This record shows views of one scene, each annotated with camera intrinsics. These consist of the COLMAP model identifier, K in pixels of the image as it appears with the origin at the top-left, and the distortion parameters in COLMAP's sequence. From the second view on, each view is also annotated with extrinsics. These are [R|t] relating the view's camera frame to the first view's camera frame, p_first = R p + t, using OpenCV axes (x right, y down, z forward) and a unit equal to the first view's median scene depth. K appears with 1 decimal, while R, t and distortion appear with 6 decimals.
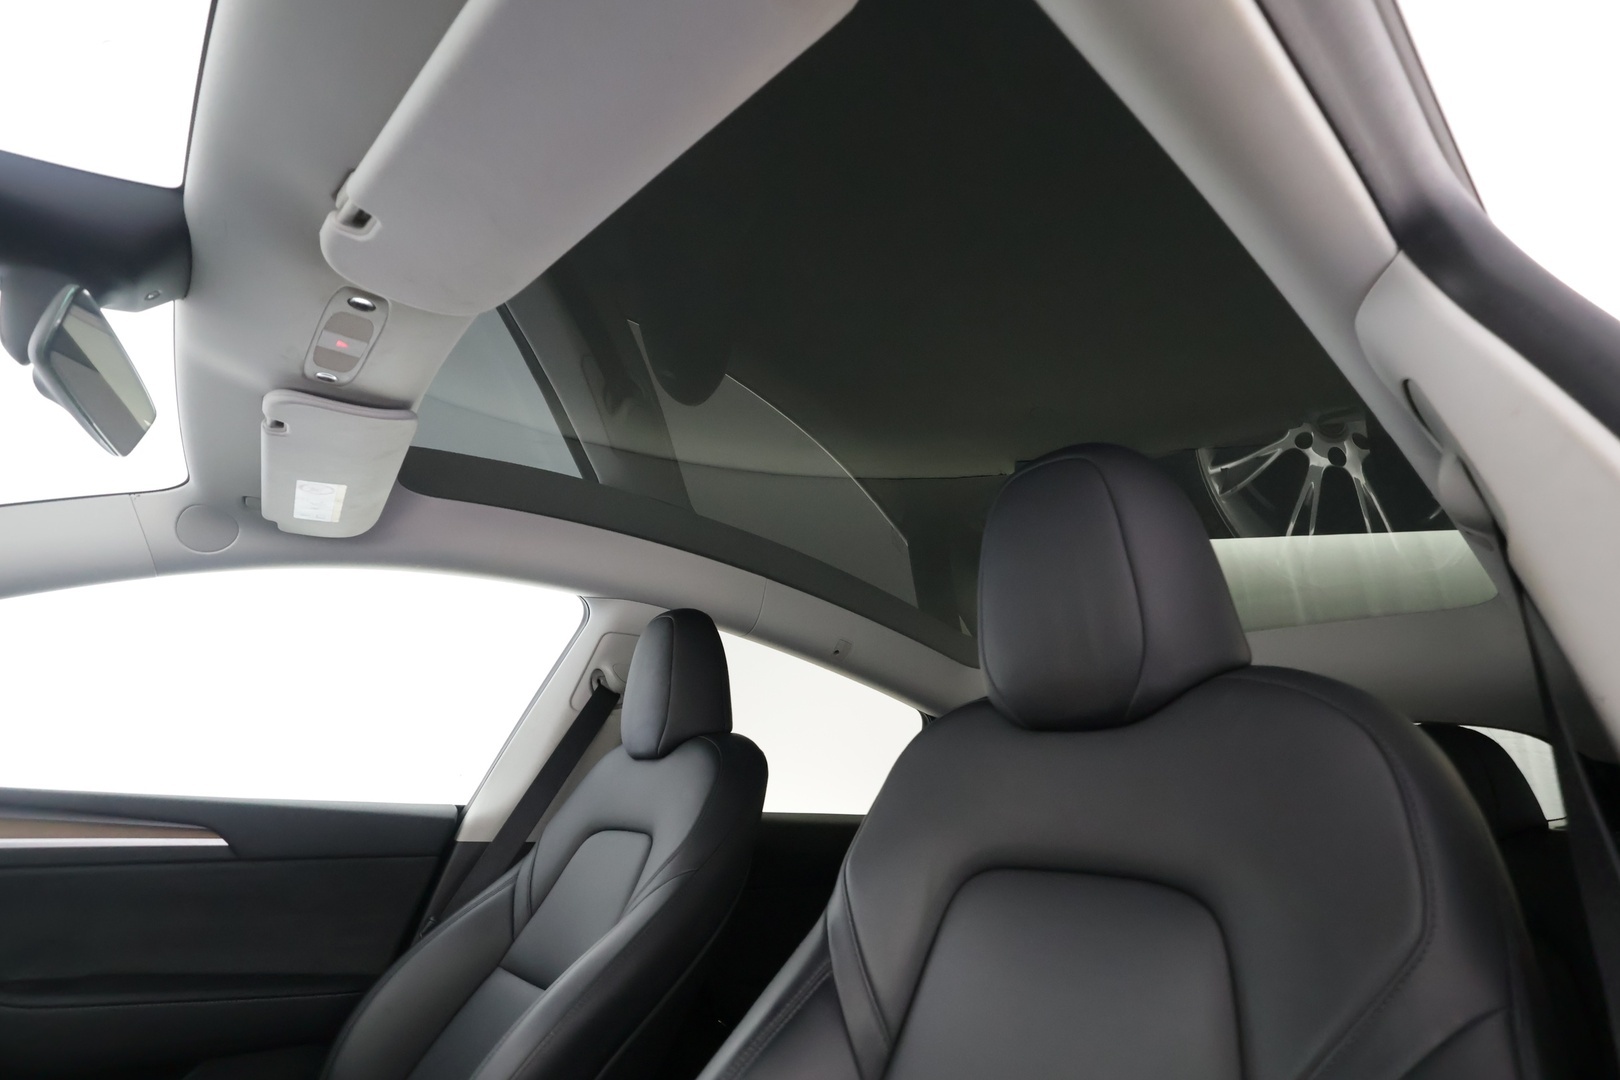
lens RADIAL K [[842.5, 0, 810.0], [0, 842.5, 540.0], [0, 0, 1]] dist [0.030667, 0.000440]
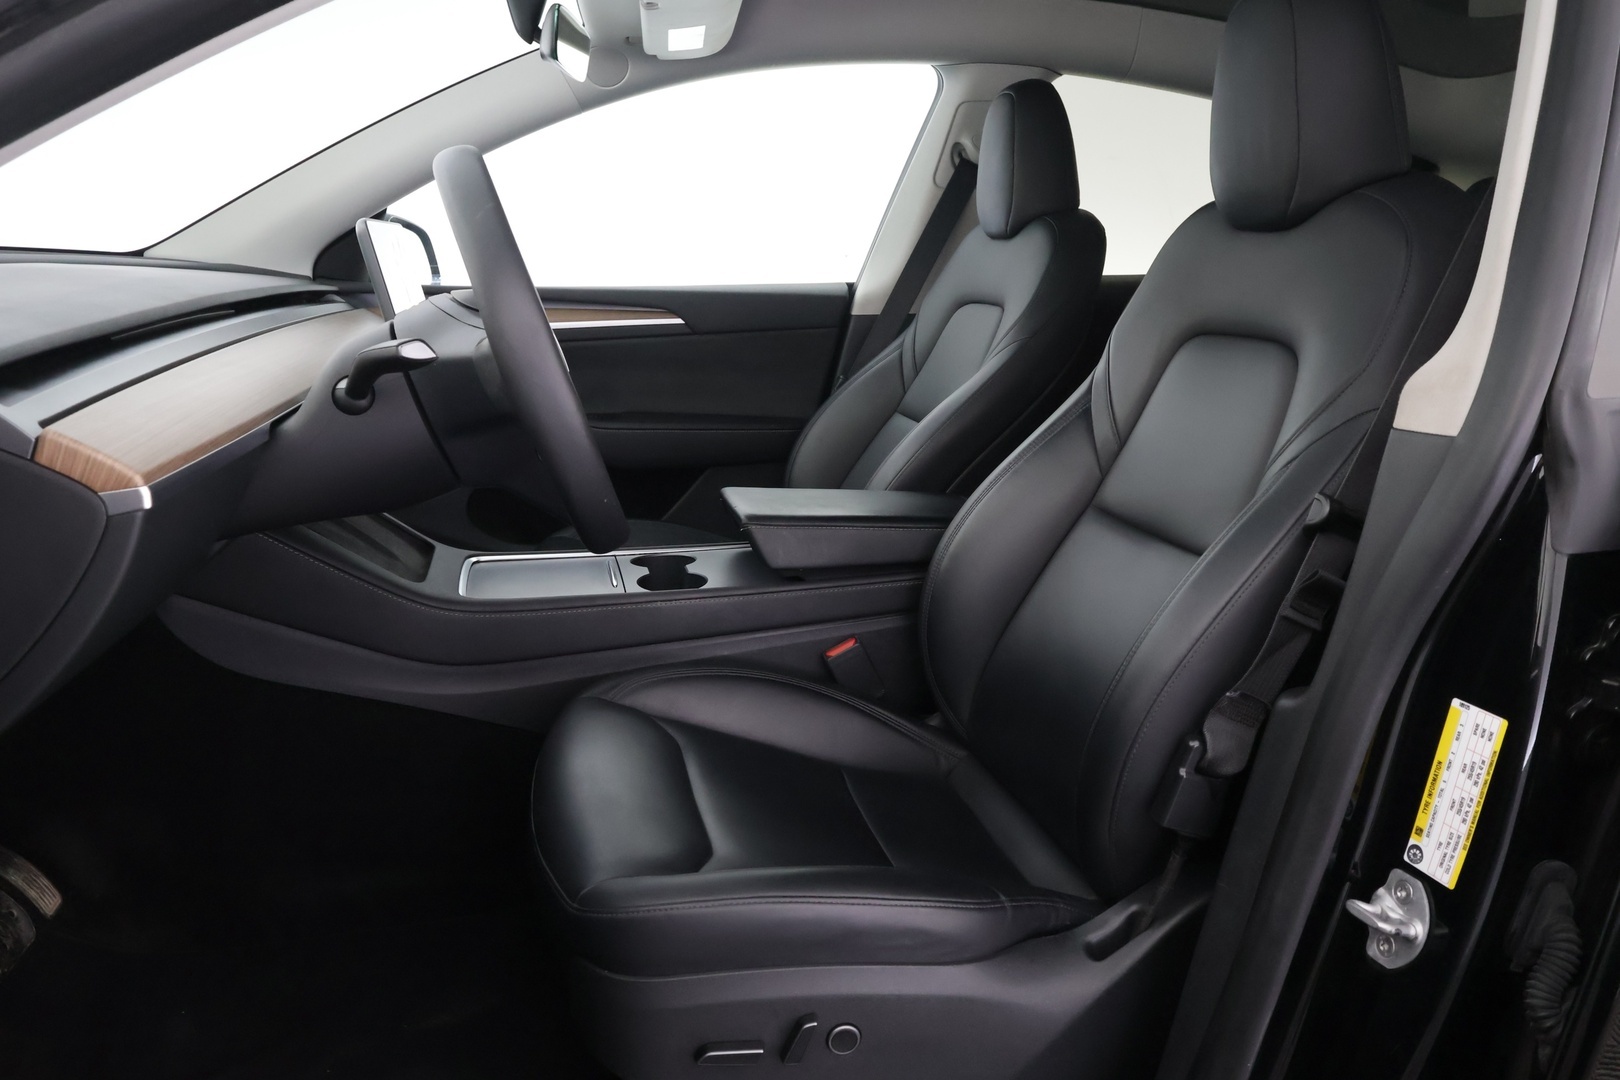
lens RADIAL K [[1233.2, 0, 810.0], [0, 1233.2, 540.0], [0, 0, 1]] dist [-0.002589, -0.001296]
pose [[0.907442, 0.045768, -0.417678, 0.251497], [0.176279, 0.860870, 0.477313, -0.193883], [0.381412, -0.506762, 0.773122, -0.473767]]
